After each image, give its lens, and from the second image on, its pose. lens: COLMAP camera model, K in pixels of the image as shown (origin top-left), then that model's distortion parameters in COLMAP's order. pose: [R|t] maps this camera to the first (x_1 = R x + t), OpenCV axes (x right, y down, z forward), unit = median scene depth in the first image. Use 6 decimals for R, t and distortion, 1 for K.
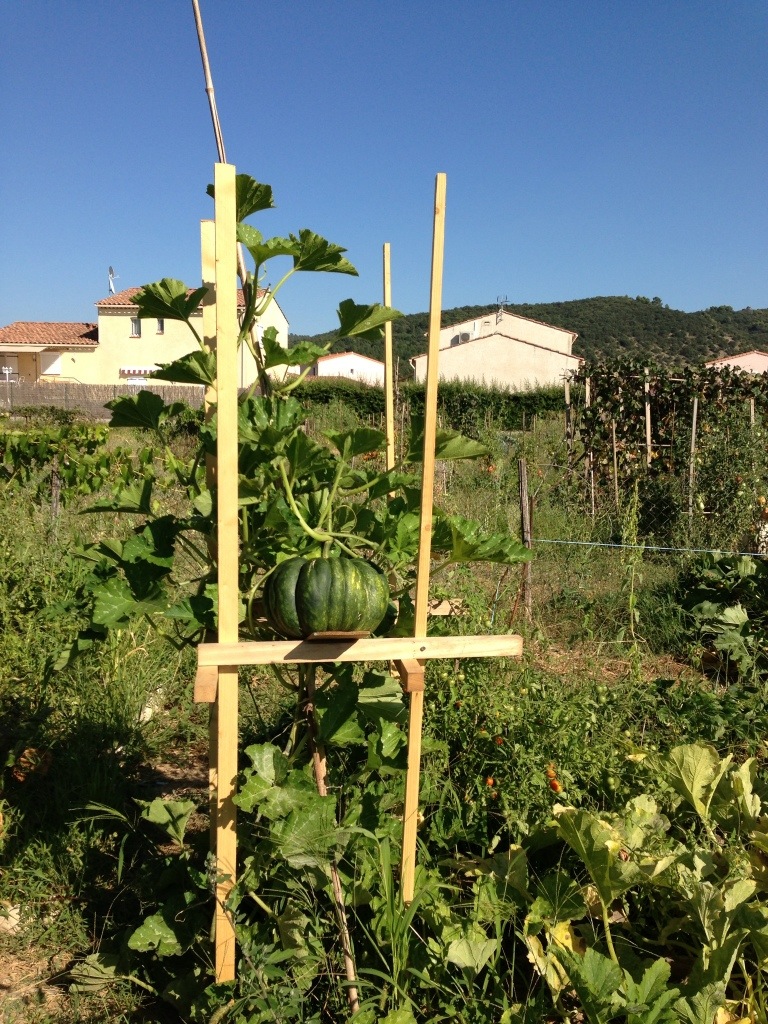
lens RADIAL K [[978.6, 0, 384.0], [0, 978.6, 512.0], [0, 0, 1]] dist [0.046622, 0.010121]
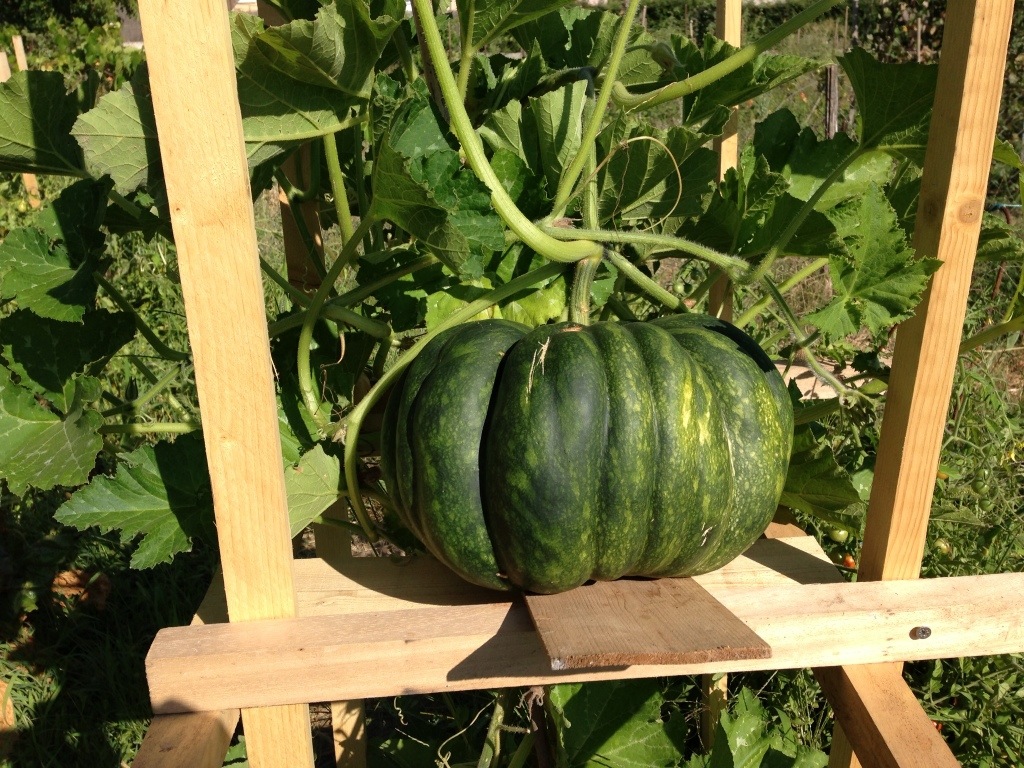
lens RADIAL K [[978.6, 0, 512.0], [0, 978.6, 384.0], [0, 0, 1]] dist [0.046622, 0.010121]
pose [[0.995611, -0.000007, -0.093589, -0.052990], [0.021593, 0.973037, 0.229636, -0.003380], [0.091064, -0.230649, 0.968766, 0.704461]]
